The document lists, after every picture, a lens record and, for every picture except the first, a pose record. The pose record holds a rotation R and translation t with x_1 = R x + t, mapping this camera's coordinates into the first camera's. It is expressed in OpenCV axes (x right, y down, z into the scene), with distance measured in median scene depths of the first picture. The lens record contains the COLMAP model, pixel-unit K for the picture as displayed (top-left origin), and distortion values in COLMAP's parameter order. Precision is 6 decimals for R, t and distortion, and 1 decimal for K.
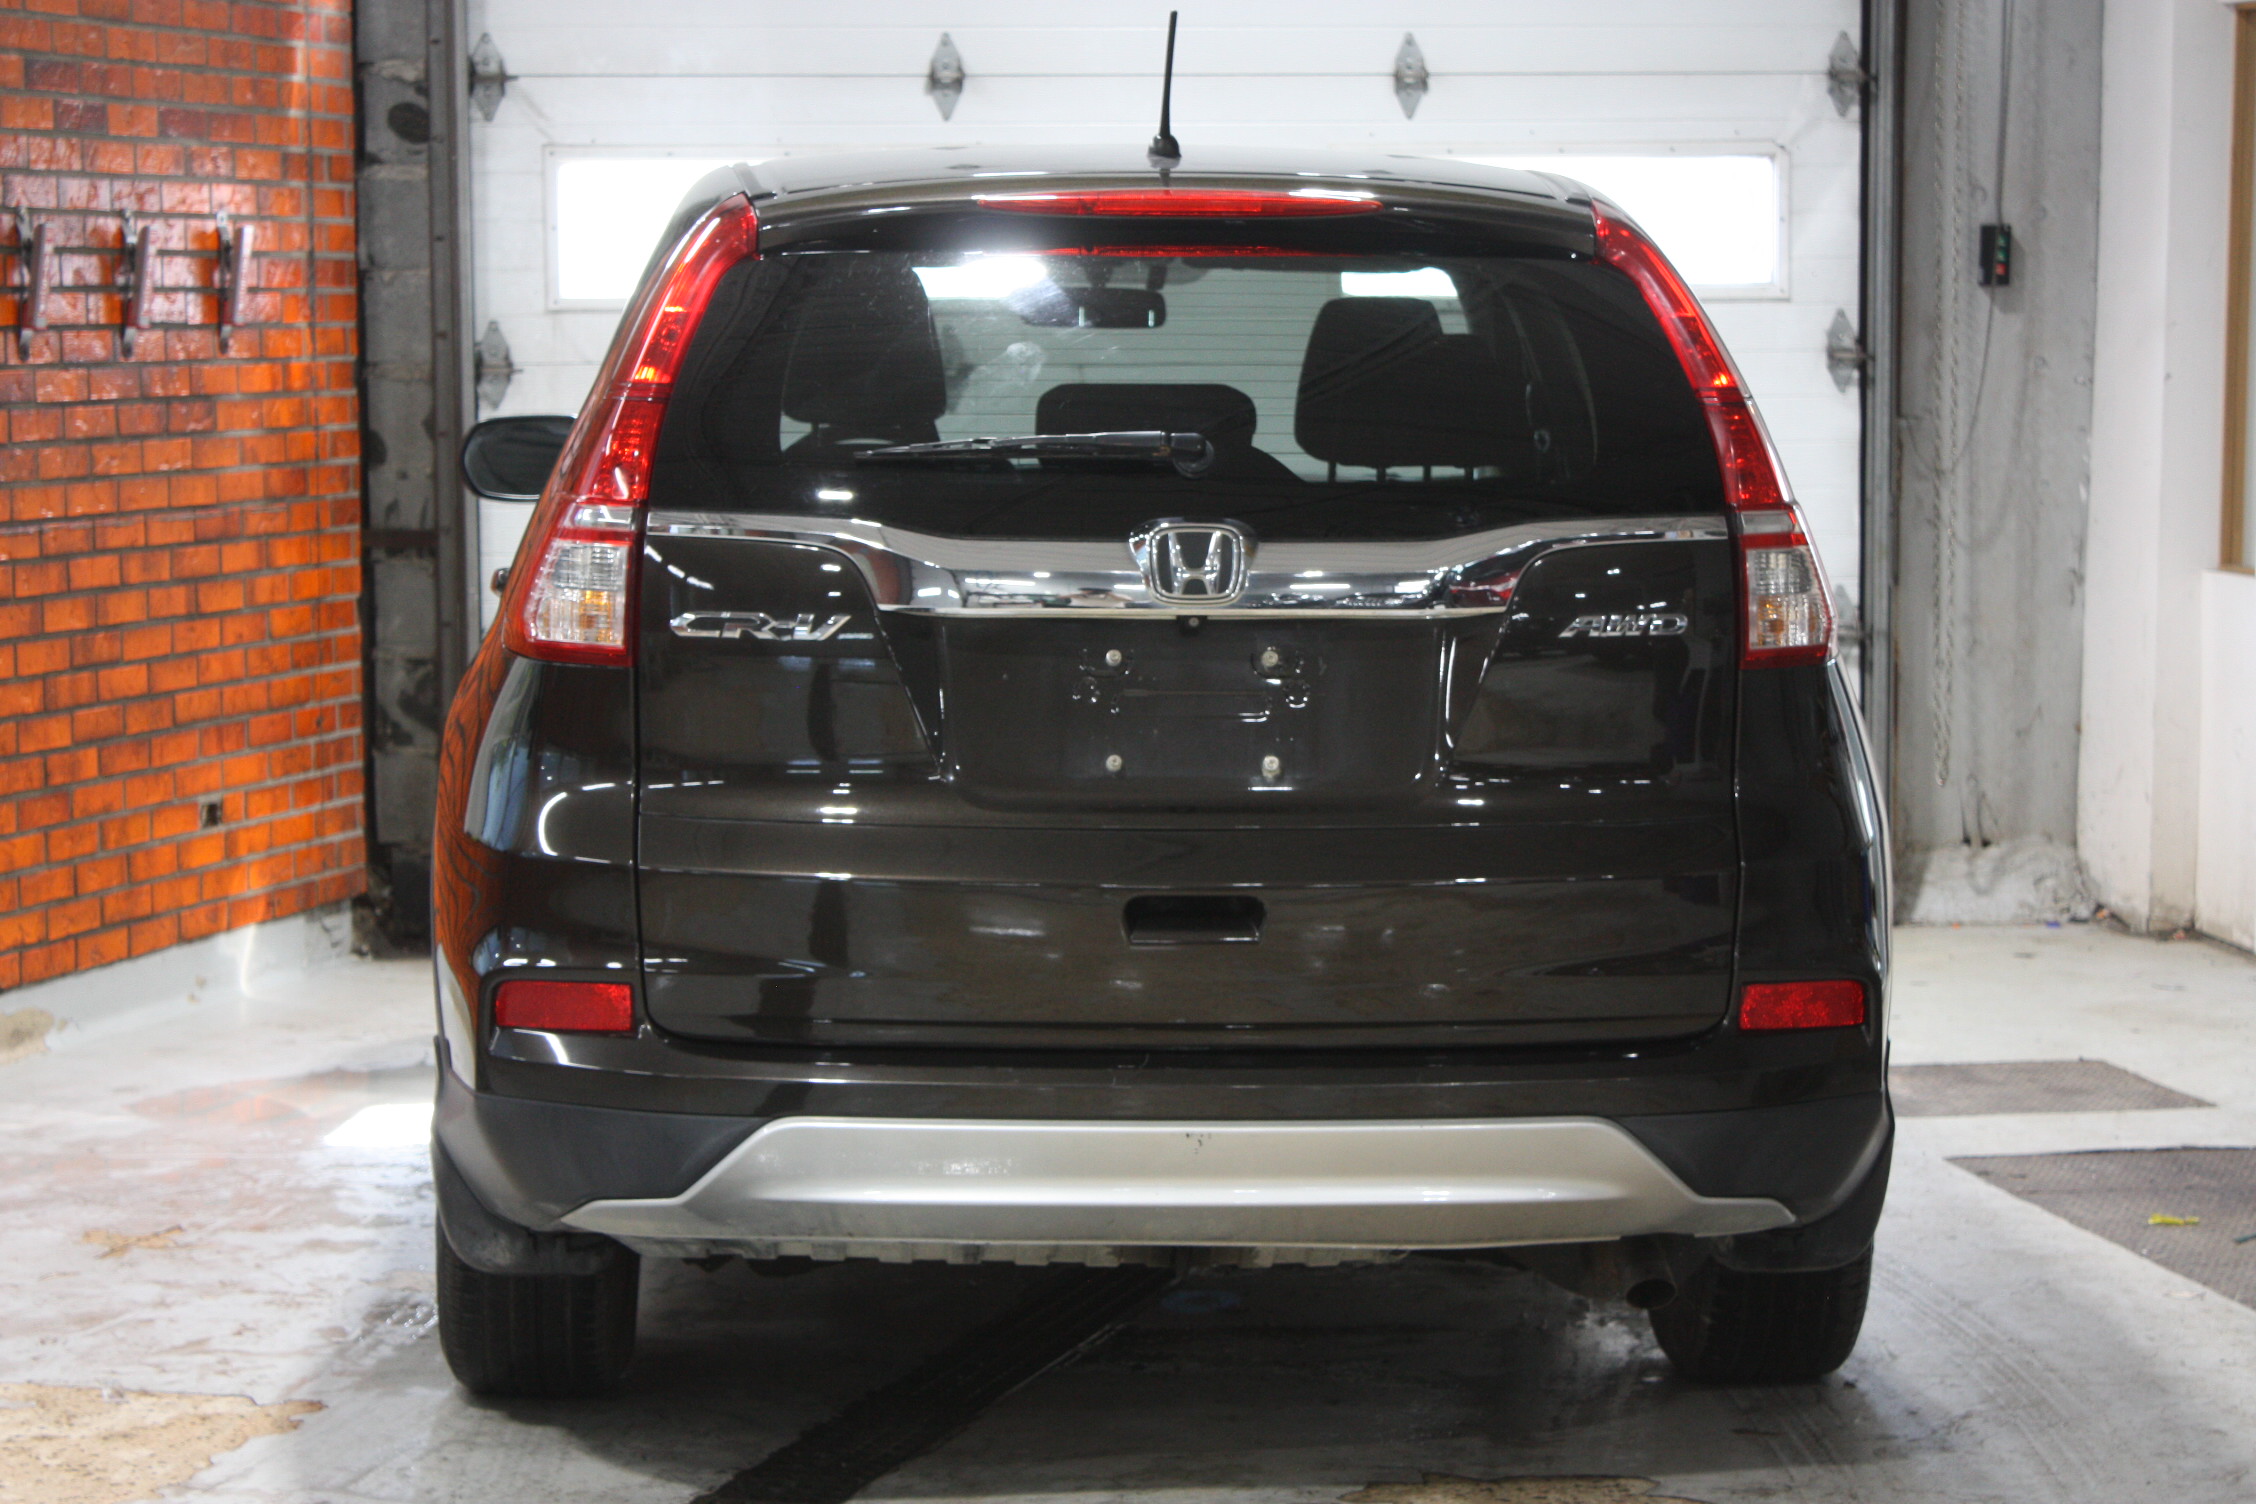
lens RADIAL K [[5419.2, 0, 1128.0], [0, 5419.2, 752.0], [0, 0, 1]] dist [0.052845, 0.355823]
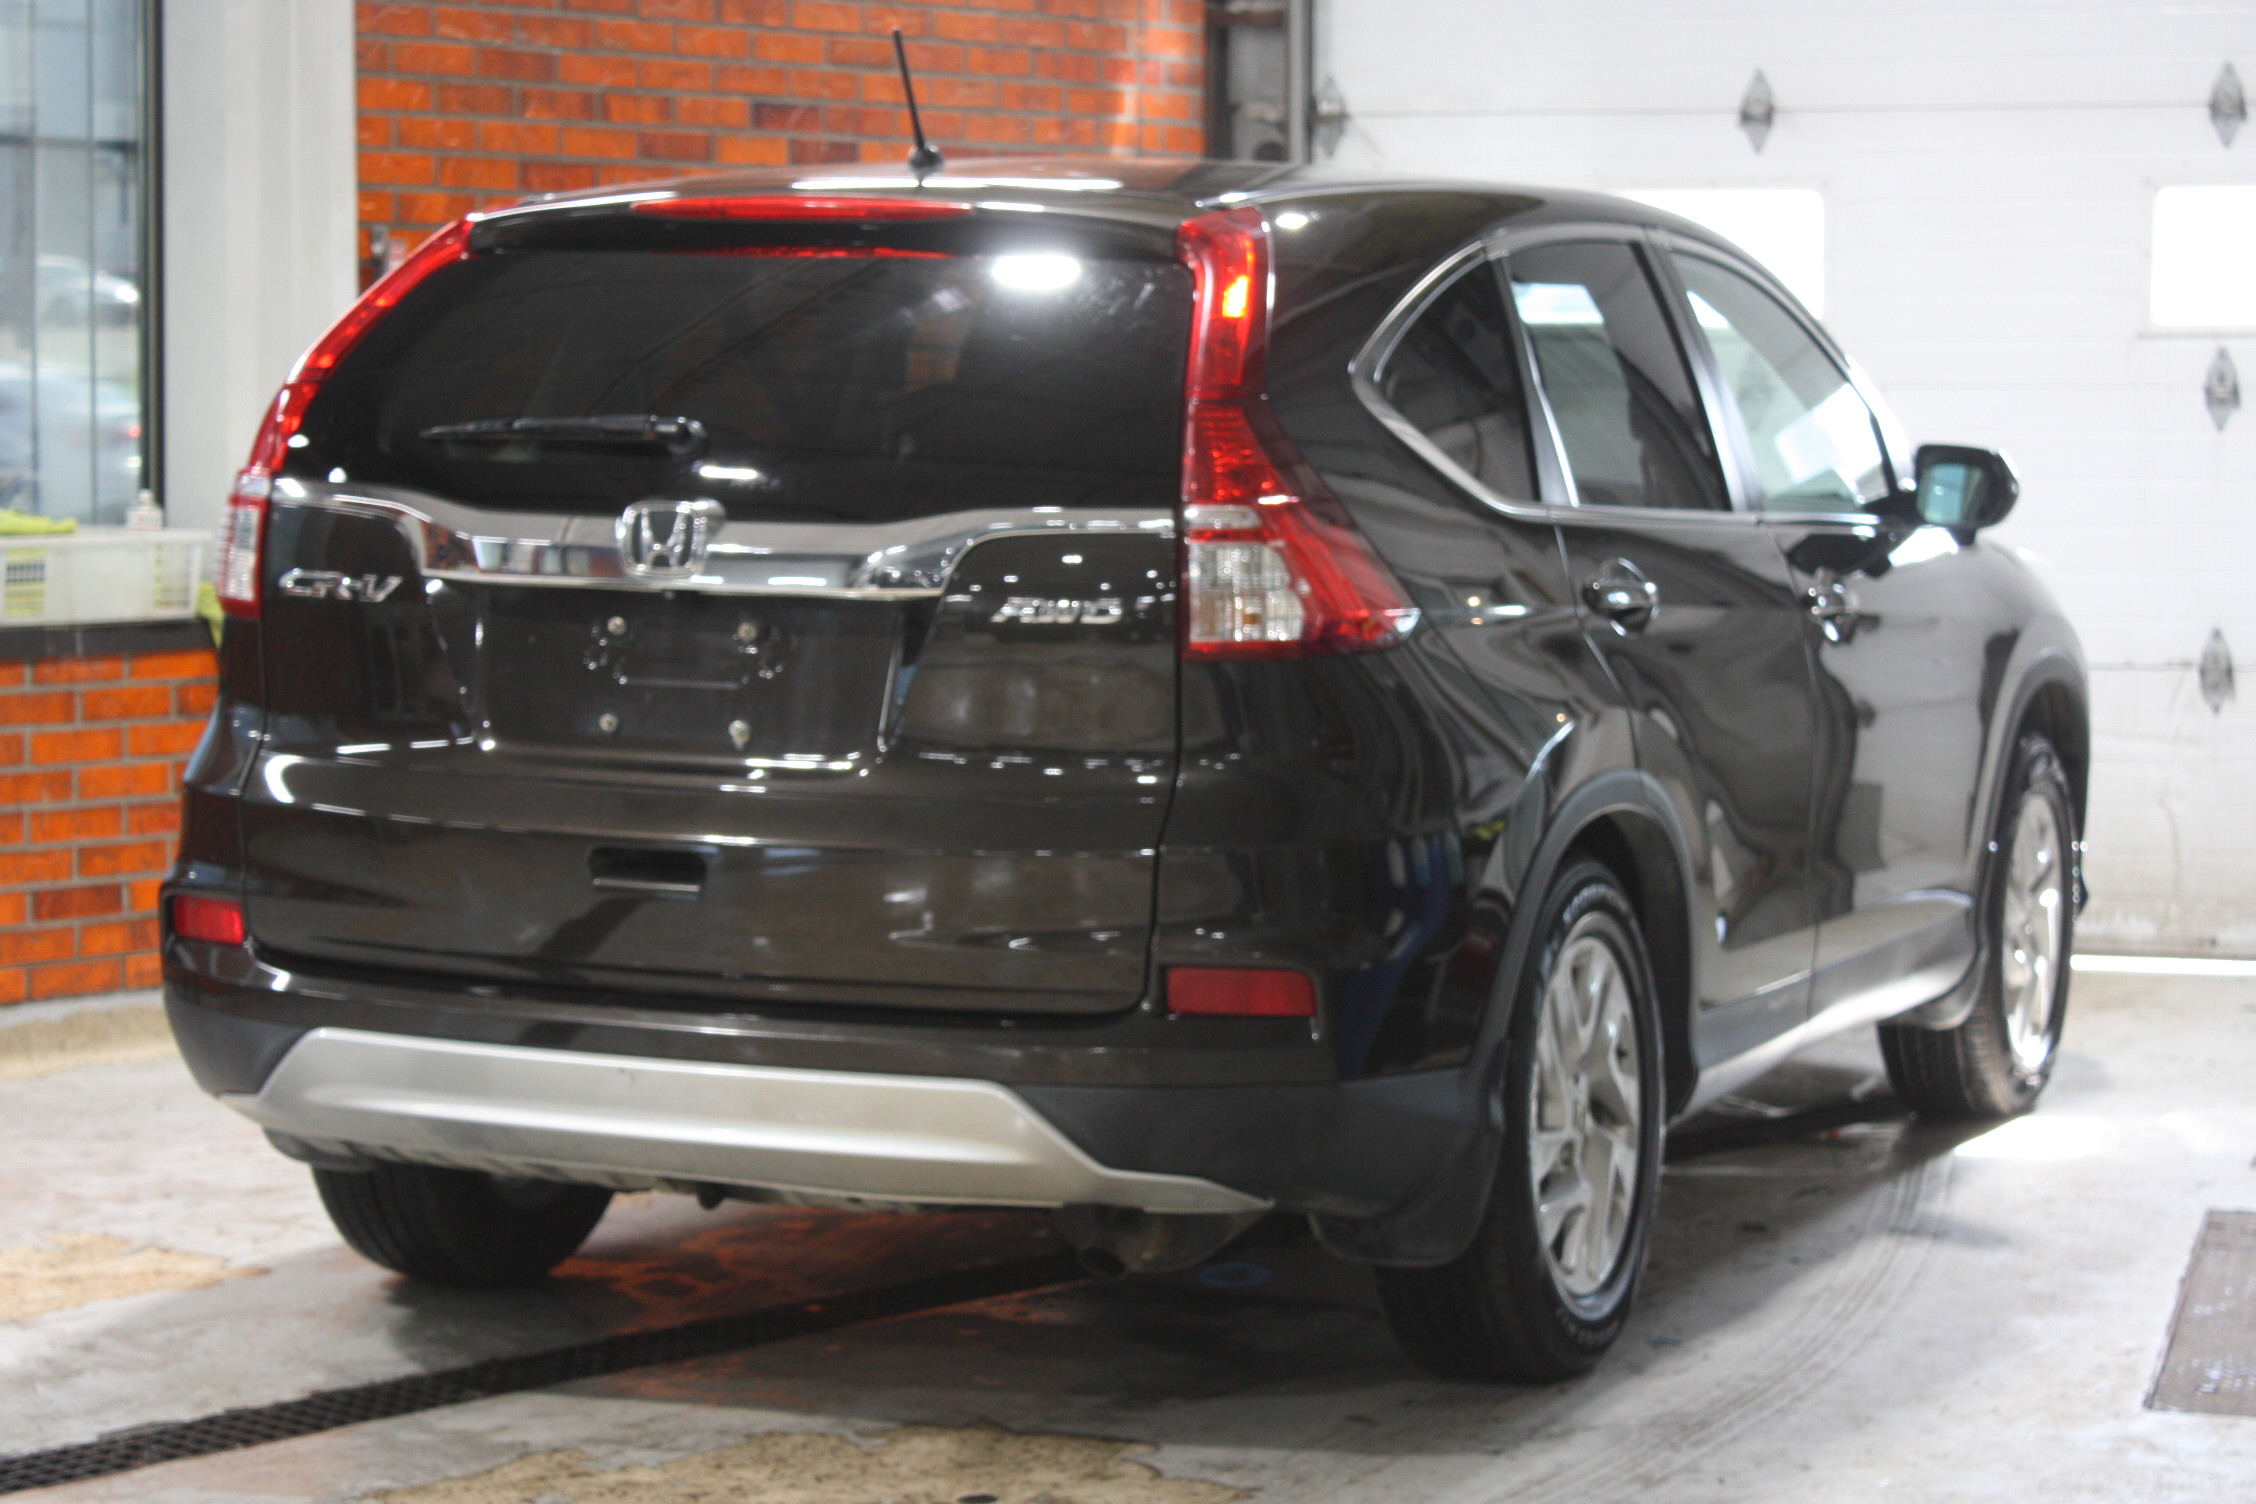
lens RADIAL K [[5118.3, 0, 1128.0], [0, 5118.3, 752.0], [0, 0, 1]] dist [0.061920, 0.350045]
pose [[0.893331, 0.045978, -0.447041, 0.537571], [-0.049242, 0.998778, 0.004322, -0.001582], [0.446693, 0.018153, 0.894503, 0.132722]]
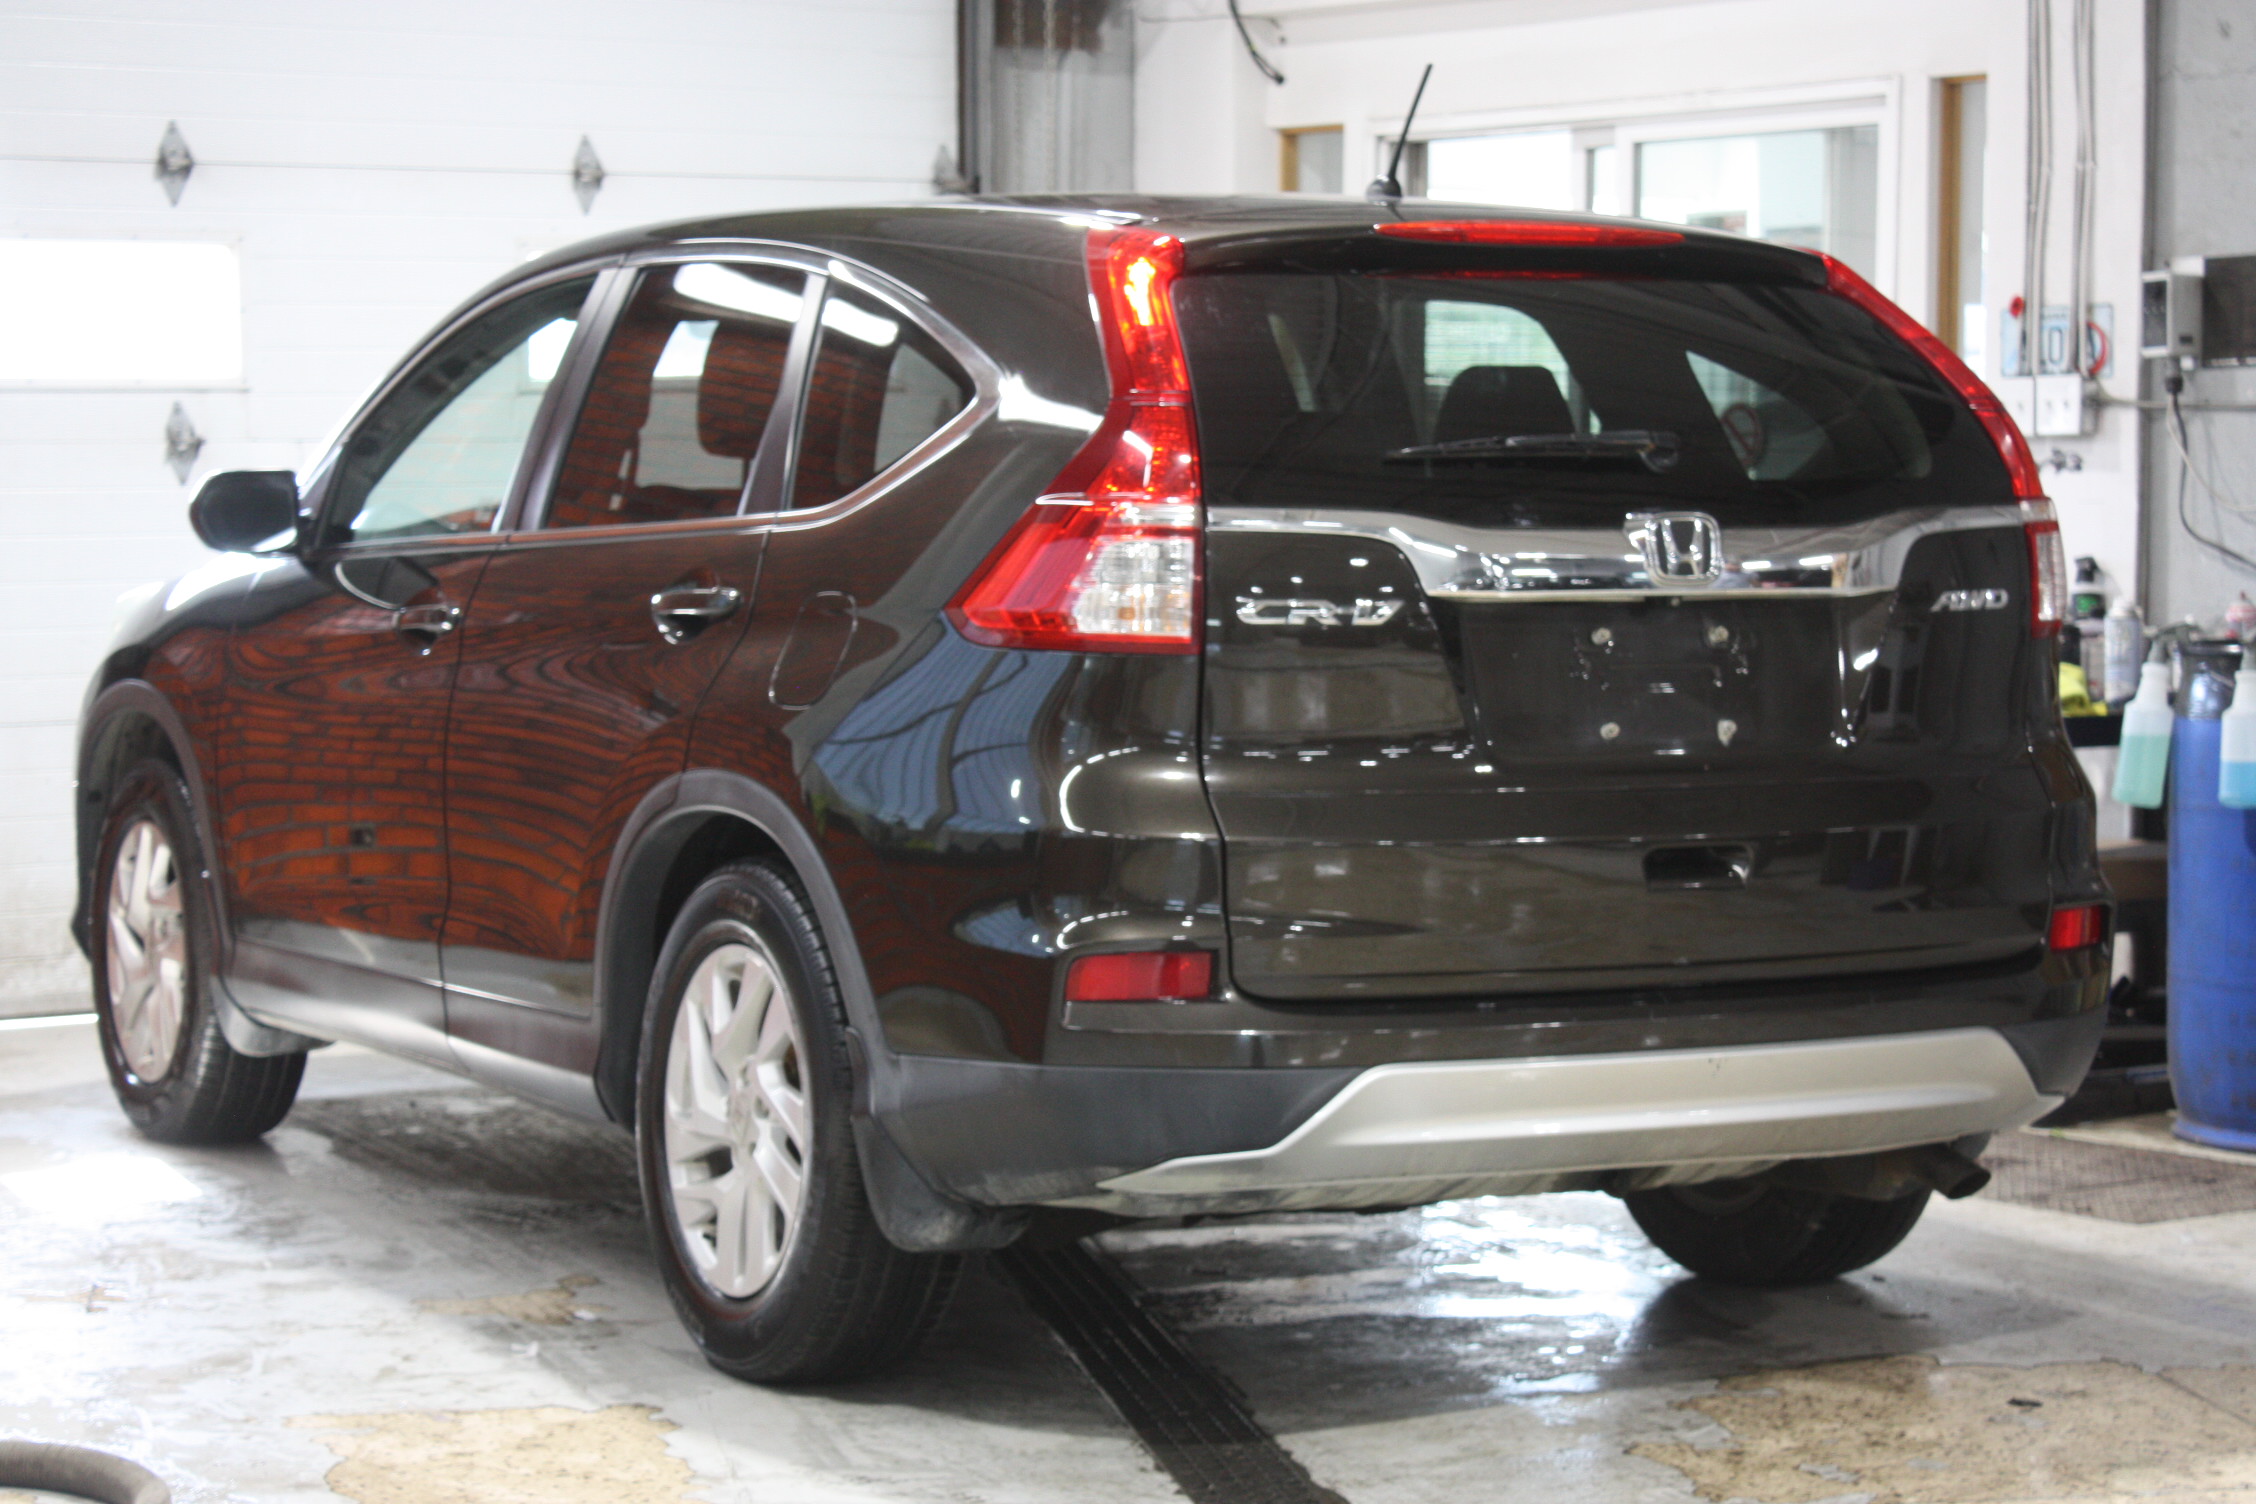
lens RADIAL K [[5118.3, 0, 1128.0], [0, 5118.3, 752.0], [0, 0, 1]] dist [0.061920, 0.350045]
pose [[0.893242, -0.028164, 0.448693, -0.551875], [0.041561, 0.998935, -0.020036, 0.022944], [-0.447651, 0.036545, 0.893461, 0.108512]]
